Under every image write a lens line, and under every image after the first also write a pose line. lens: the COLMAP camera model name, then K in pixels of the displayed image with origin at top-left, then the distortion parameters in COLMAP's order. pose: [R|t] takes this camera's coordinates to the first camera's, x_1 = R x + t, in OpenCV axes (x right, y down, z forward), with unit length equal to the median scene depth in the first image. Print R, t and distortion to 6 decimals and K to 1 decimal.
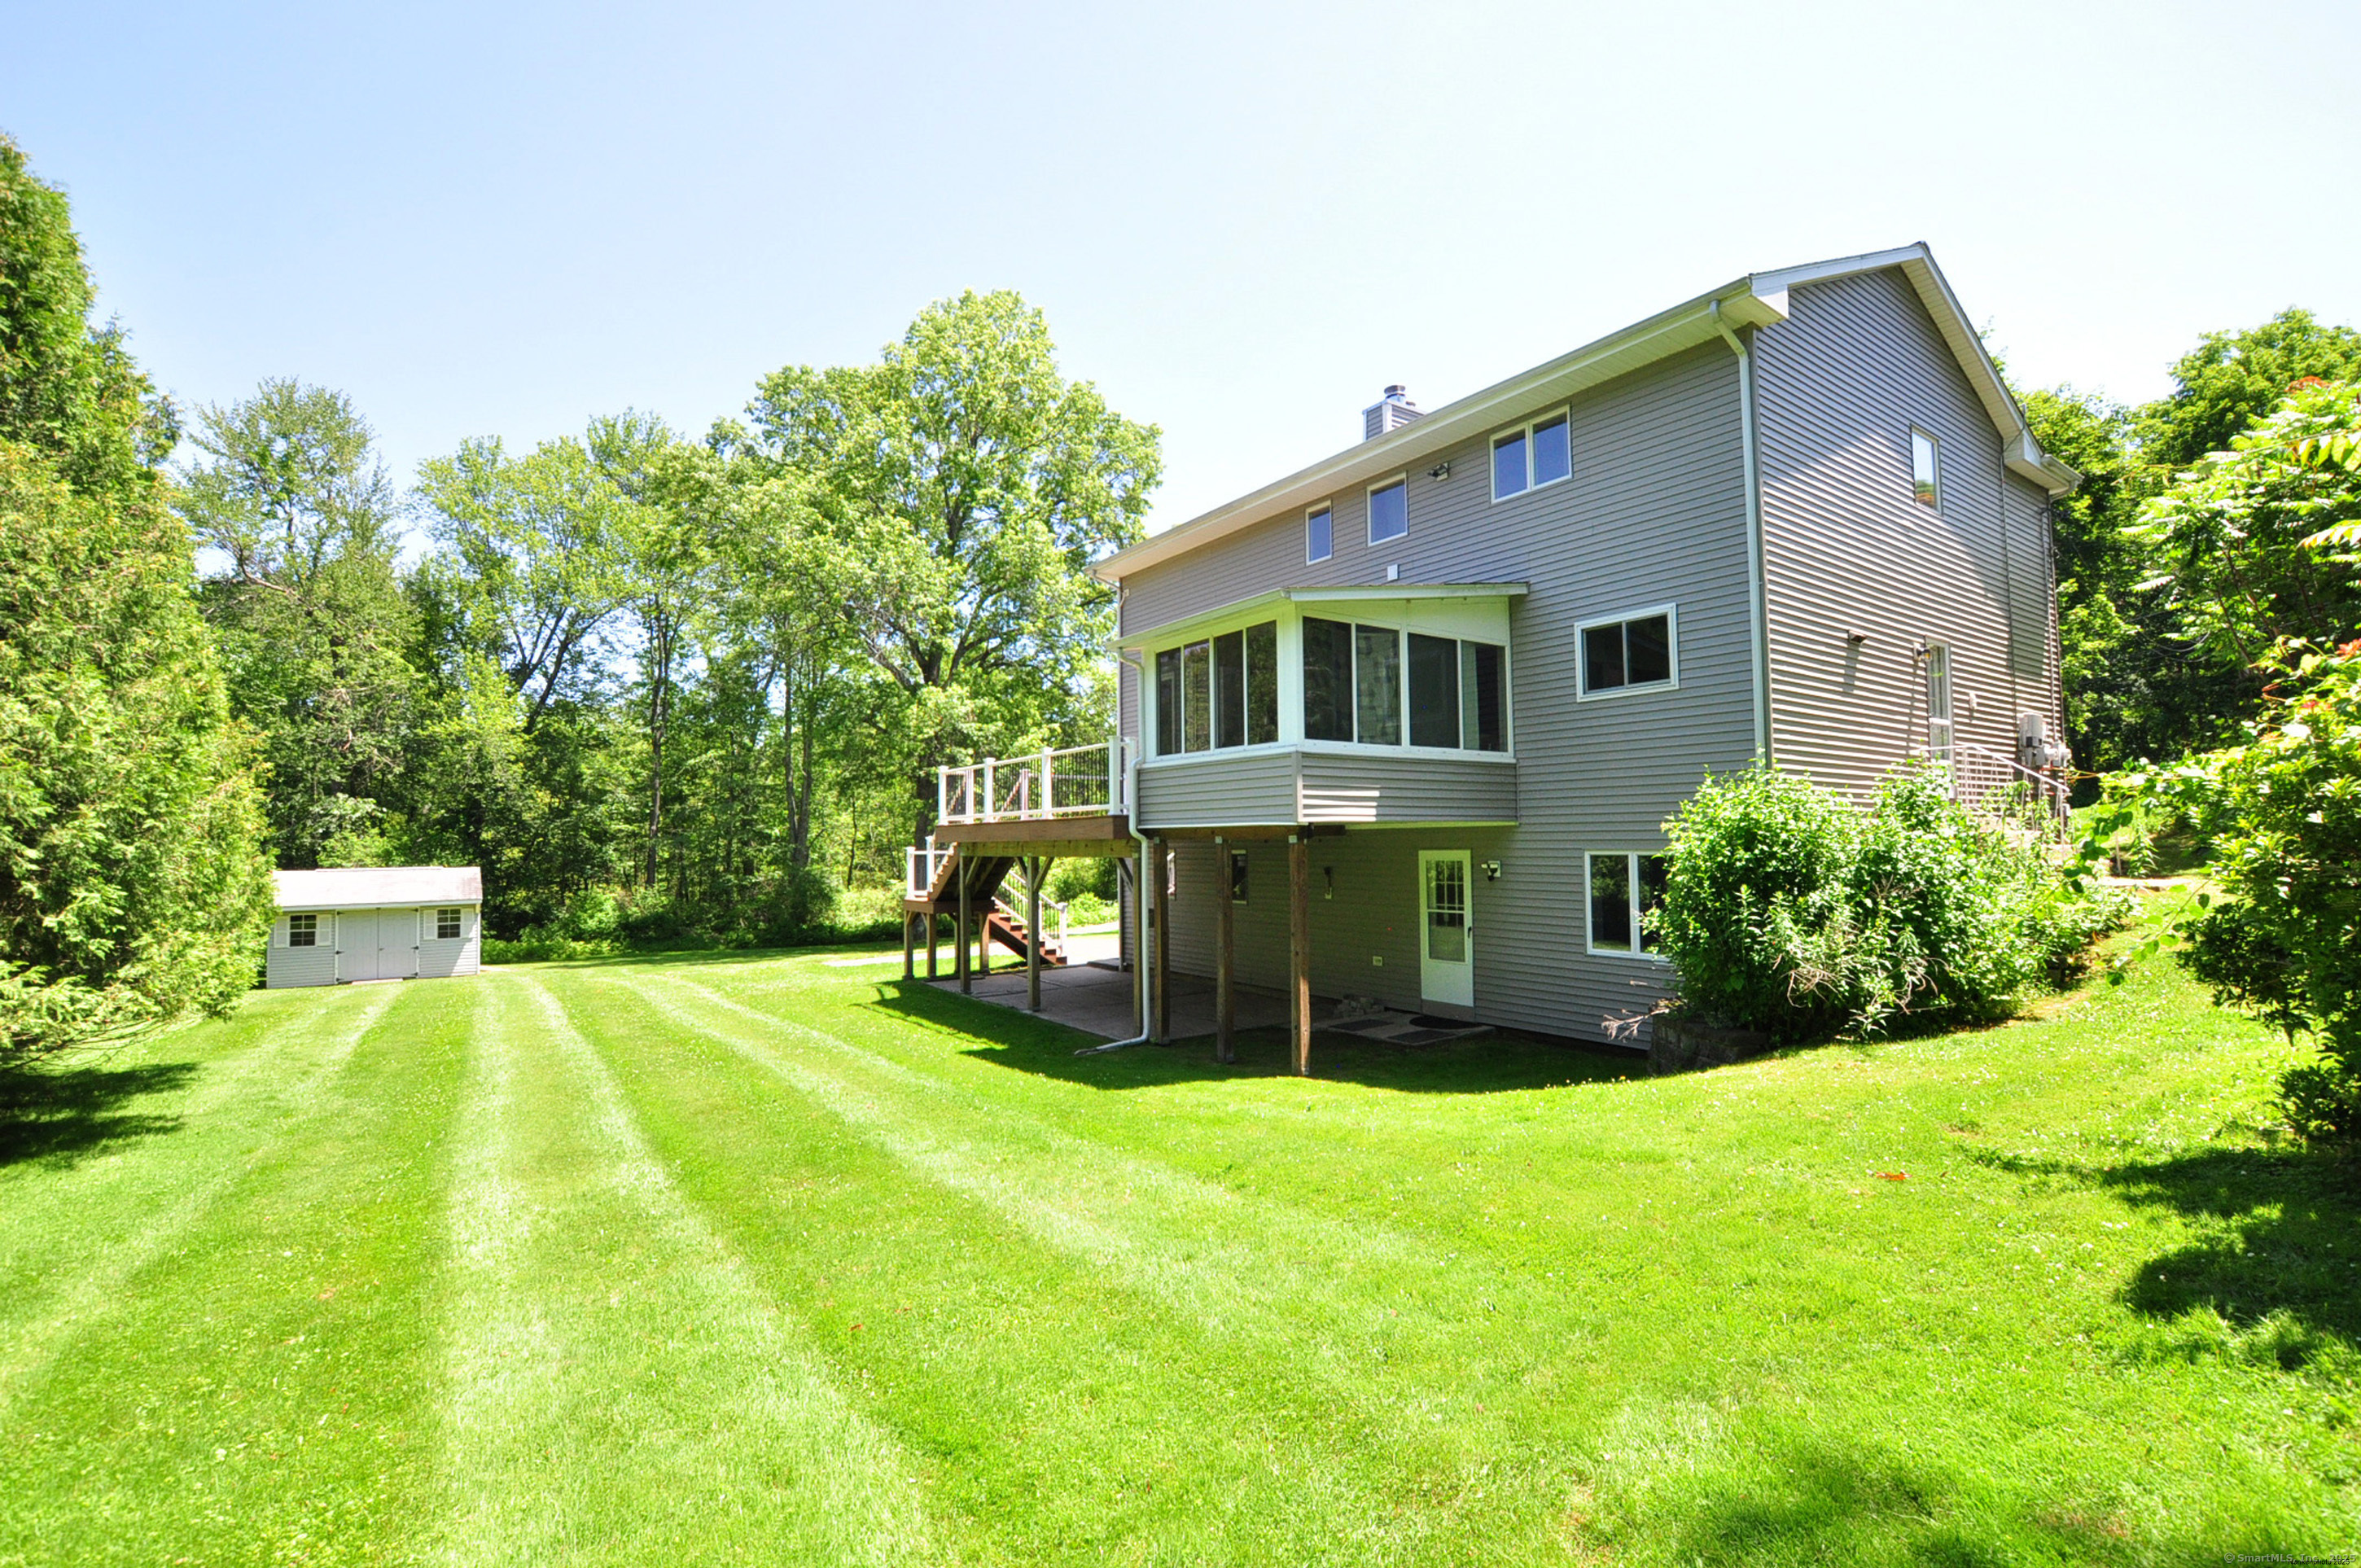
lens RADIAL K [[1031.6, 0, 1180.5], [0, 1031.6, 784.0], [0, 0, 1]] dist [-0.018064, 0.000074]
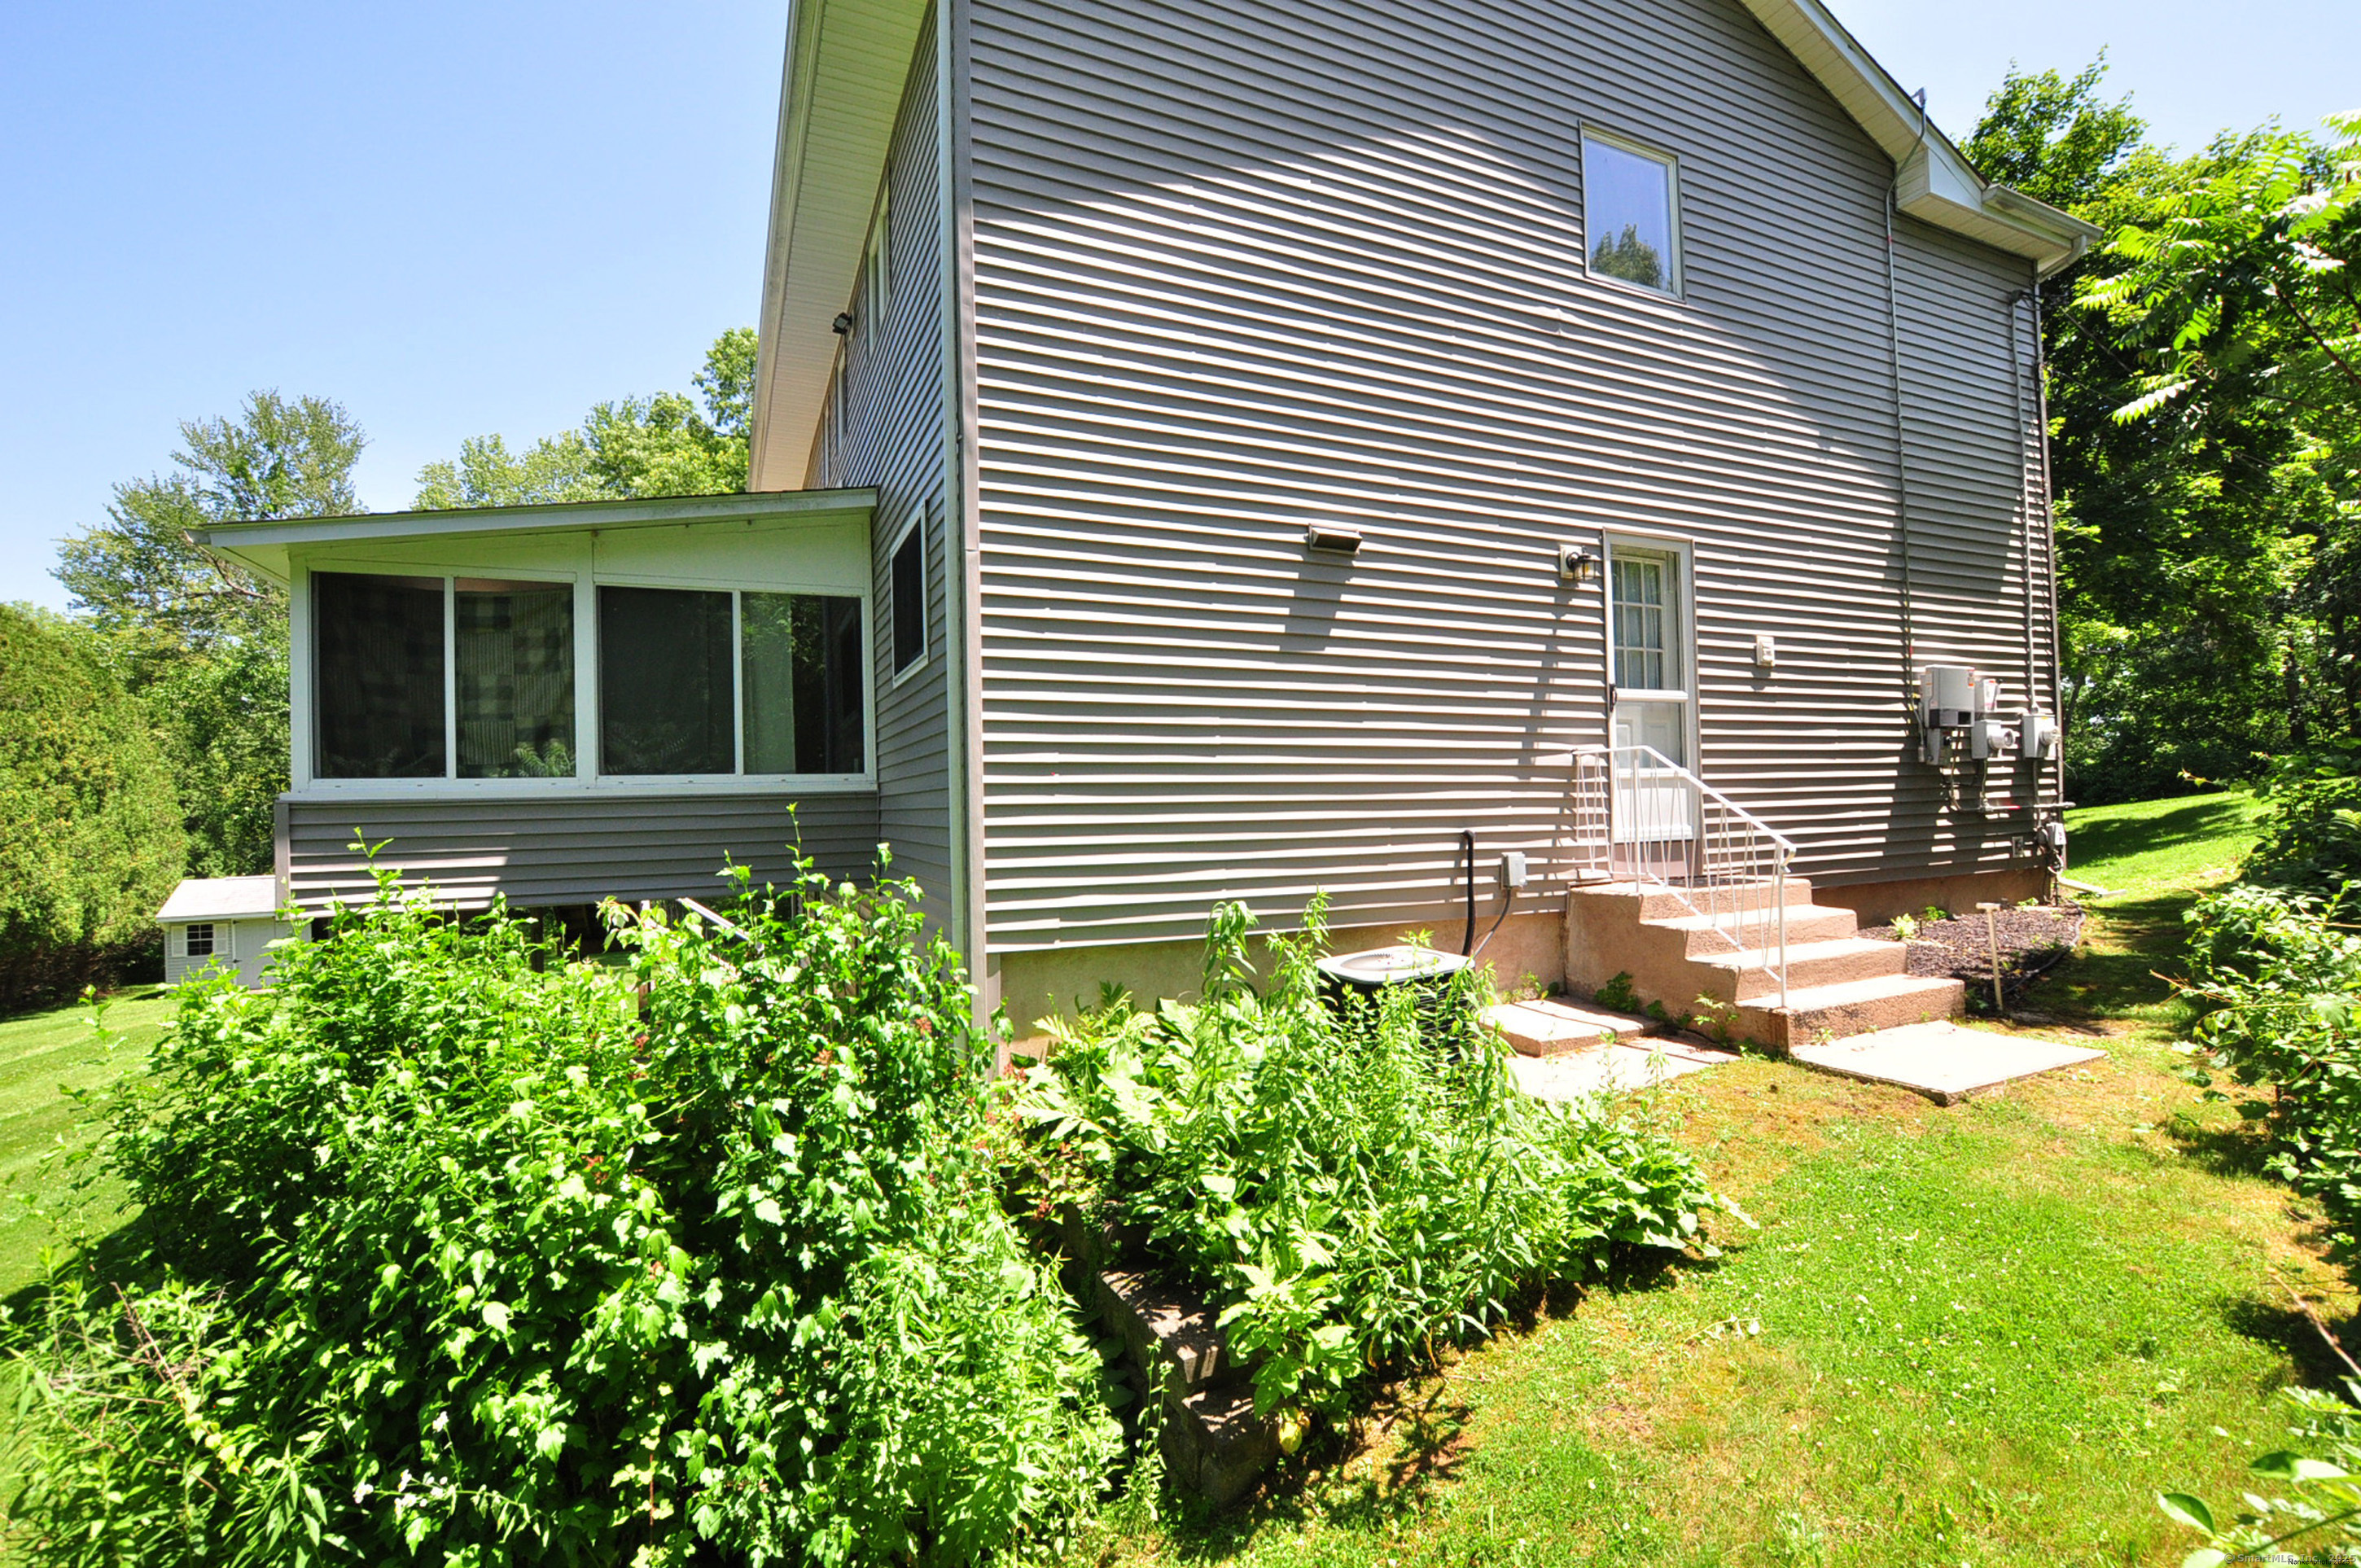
lens RADIAL K [[1021.9, 0, 1178.8], [0, 1021.9, 824.6], [0, 0, 1]] dist [-0.035720, 0.000032]
pose [[0.980464, -0.013268, -0.196253, 0.613350], [0.028610, 0.996732, 0.075545, -0.039852], [0.194609, -0.079684, 0.977639, 0.436822]]
